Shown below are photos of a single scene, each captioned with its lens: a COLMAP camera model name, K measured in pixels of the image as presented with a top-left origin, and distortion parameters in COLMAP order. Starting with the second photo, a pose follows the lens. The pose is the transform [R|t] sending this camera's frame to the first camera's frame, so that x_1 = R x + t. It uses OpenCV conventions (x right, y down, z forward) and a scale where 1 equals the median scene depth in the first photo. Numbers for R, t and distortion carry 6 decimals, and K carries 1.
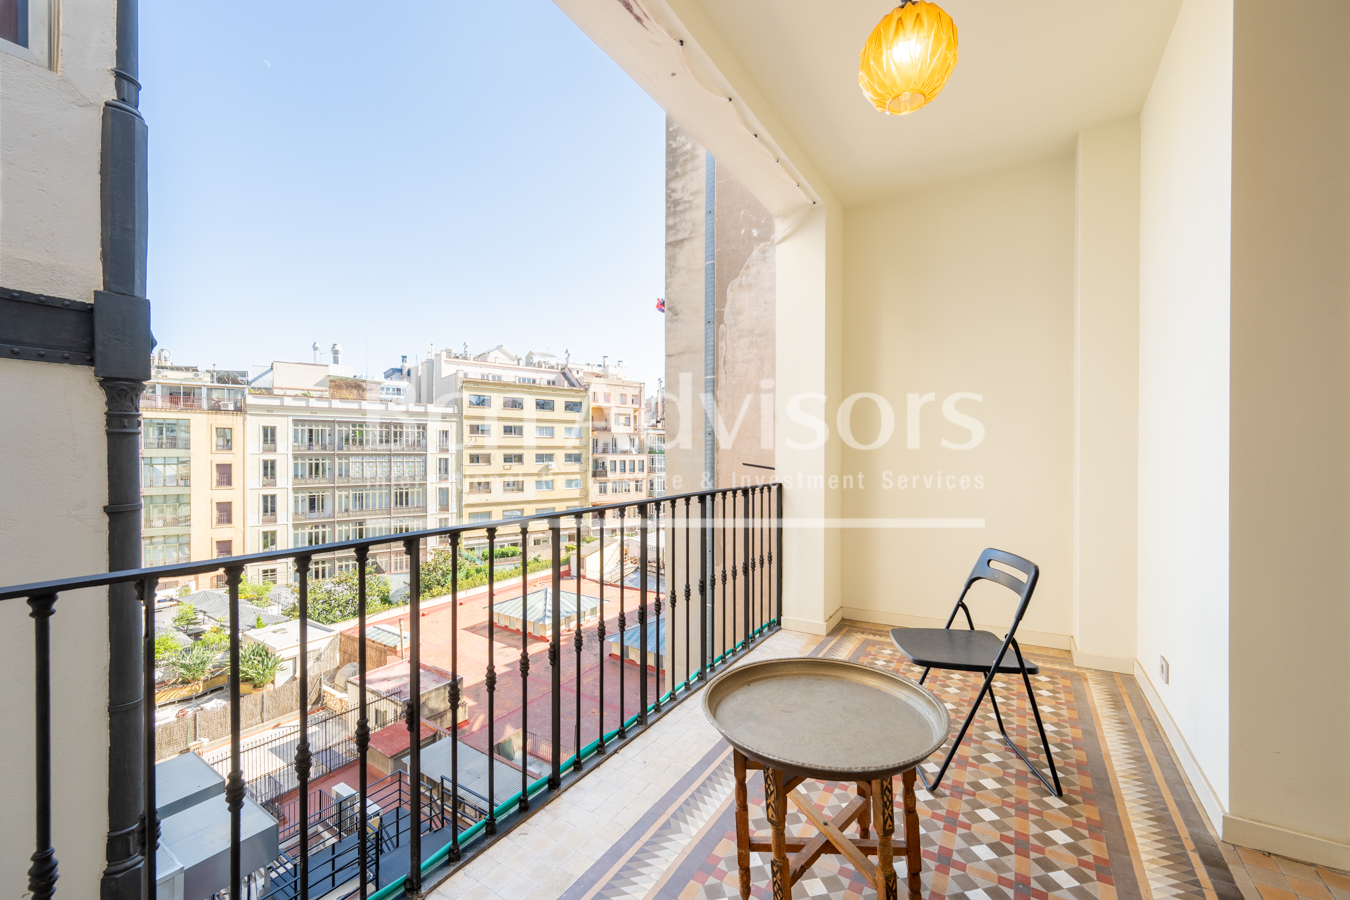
lens RADIAL K [[535.3, 0, 680.9], [0, 535.3, 449.9], [0, 0, 1]] dist [-0.005758, 0.002549]
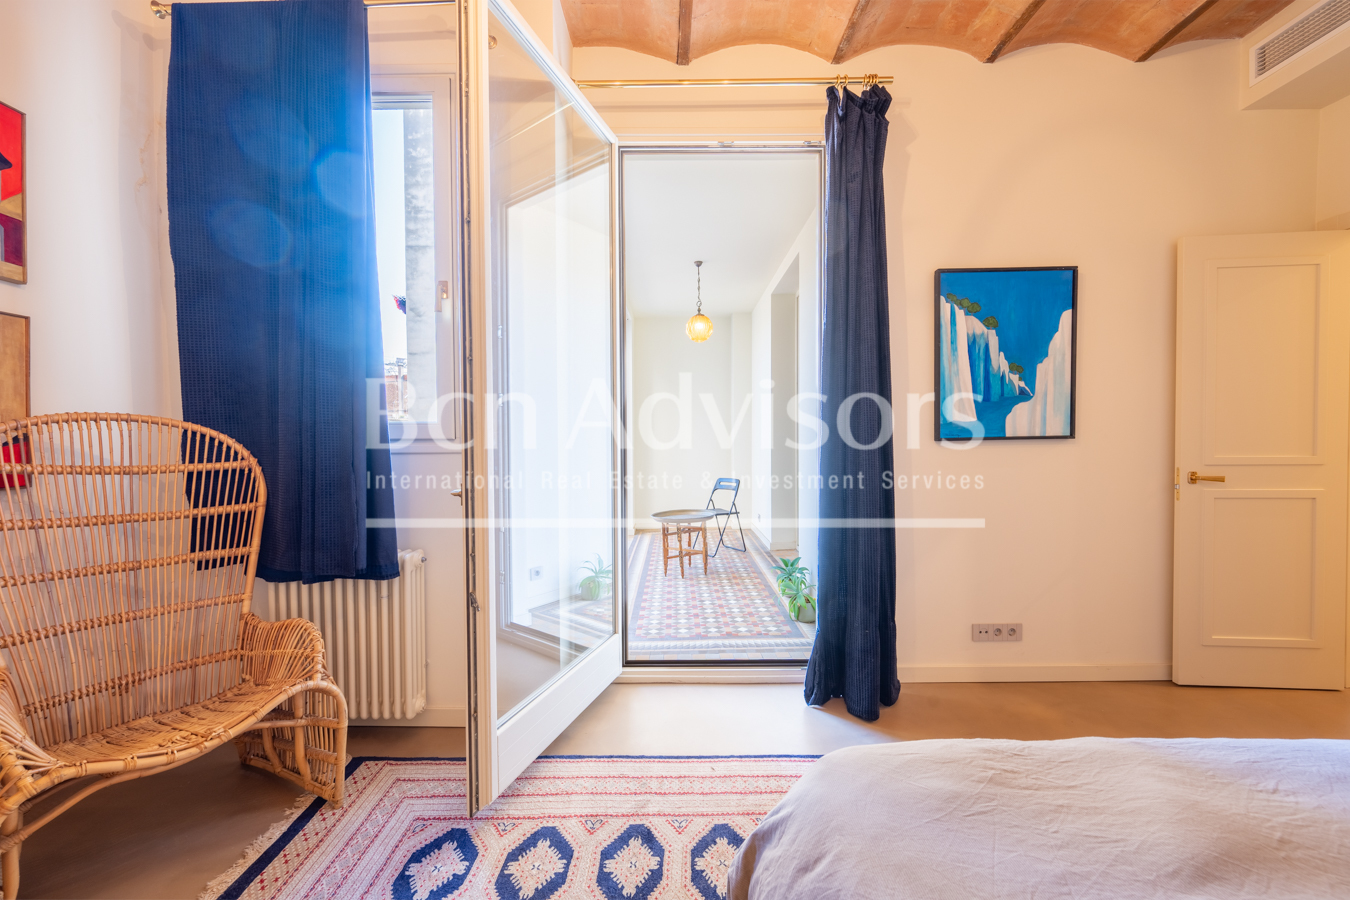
lens RADIAL K [[535.3, 0, 675.2], [0, 535.3, 450.2], [0, 0, 1]] dist [-0.005758, 0.002549]
pose [[0.836379, -0.013443, 0.547987, -0.543324], [0.006213, 0.999867, 0.015046, 0.007257], [-0.548116, -0.009180, 0.836352, -0.554800]]
